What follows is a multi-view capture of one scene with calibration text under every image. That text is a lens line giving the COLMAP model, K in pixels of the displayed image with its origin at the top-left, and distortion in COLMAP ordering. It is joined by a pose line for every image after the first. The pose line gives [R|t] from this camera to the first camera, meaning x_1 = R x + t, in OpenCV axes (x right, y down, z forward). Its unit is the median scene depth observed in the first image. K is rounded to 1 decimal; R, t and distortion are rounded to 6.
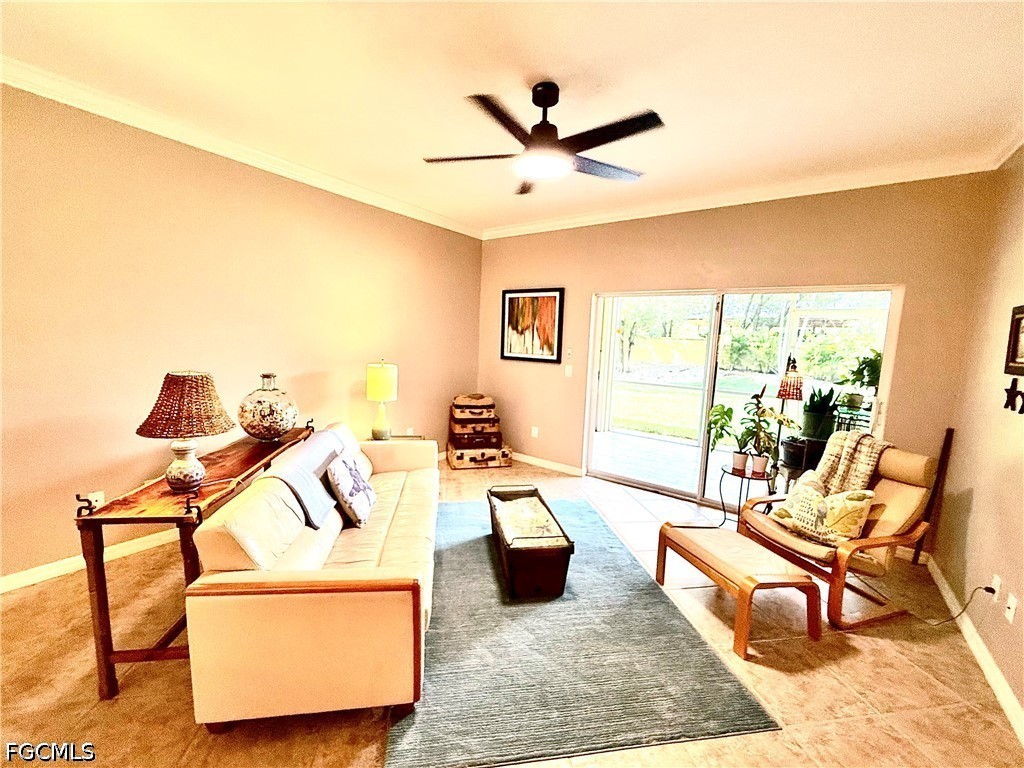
lens RADIAL K [[408.5, 0, 512.0], [0, 408.5, 384.0], [0, 0, 1]] dist [0.000533, -0.000107]
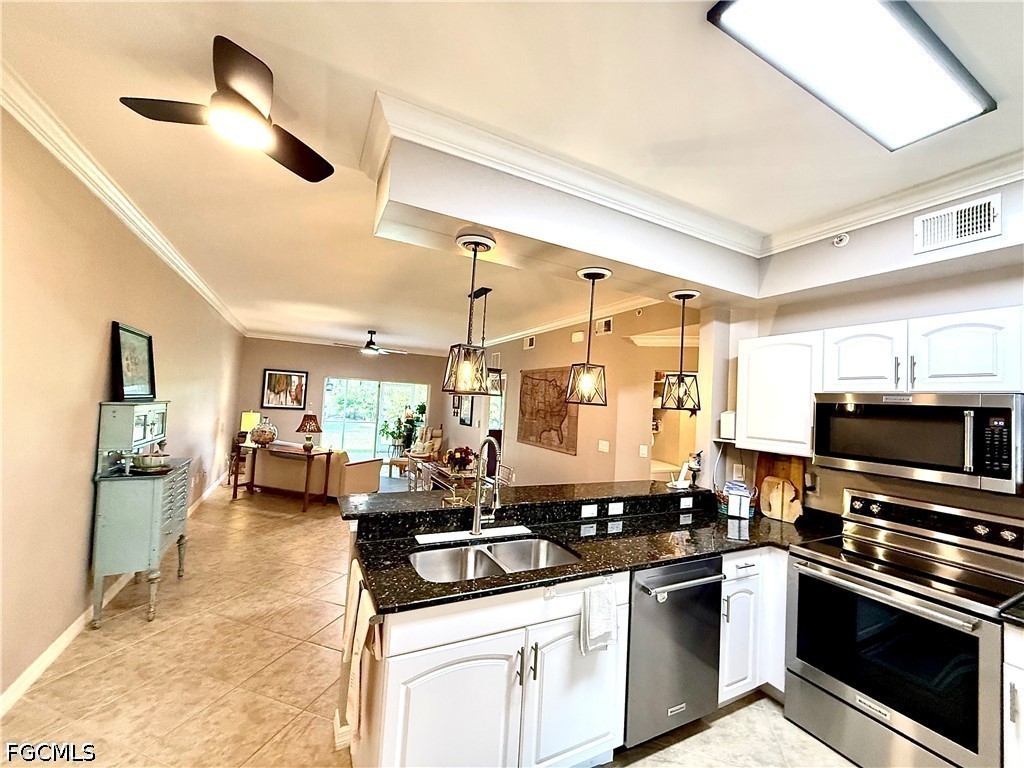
lens RADIAL K [[406.2, 0, 512.0], [0, 406.2, 384.0], [0, 0, 1]] dist [0.001659, 0.000179]
pose [[0.442086, 0.033506, 0.896347, -1.465635], [0.074564, 0.994470, -0.073950, 0.053292], [-0.893868, 0.099528, 0.437143, -0.907039]]
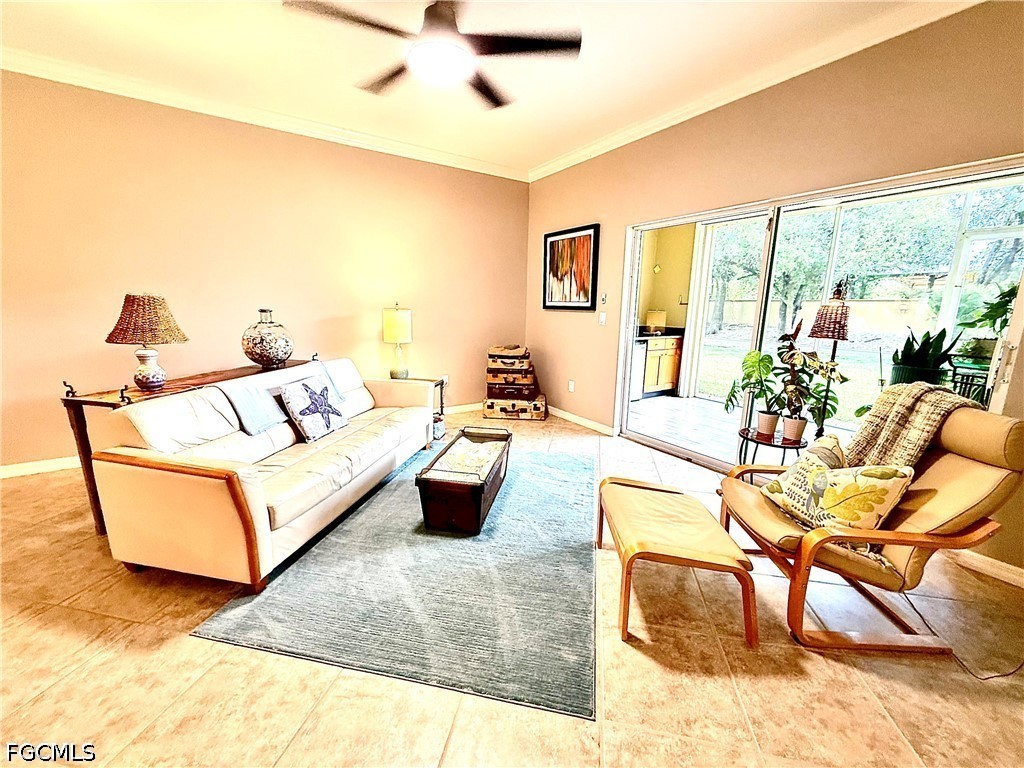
lens RADIAL K [[406.2, 0, 512.0], [0, 406.2, 384.0], [0, 0, 1]] dist [0.001659, 0.000179]
pose [[0.936221, 0.046345, -0.348341, 0.332547], [-0.022159, 0.997079, 0.073099, 0.061985], [0.350712, -0.060717, 0.934513, 0.108820]]
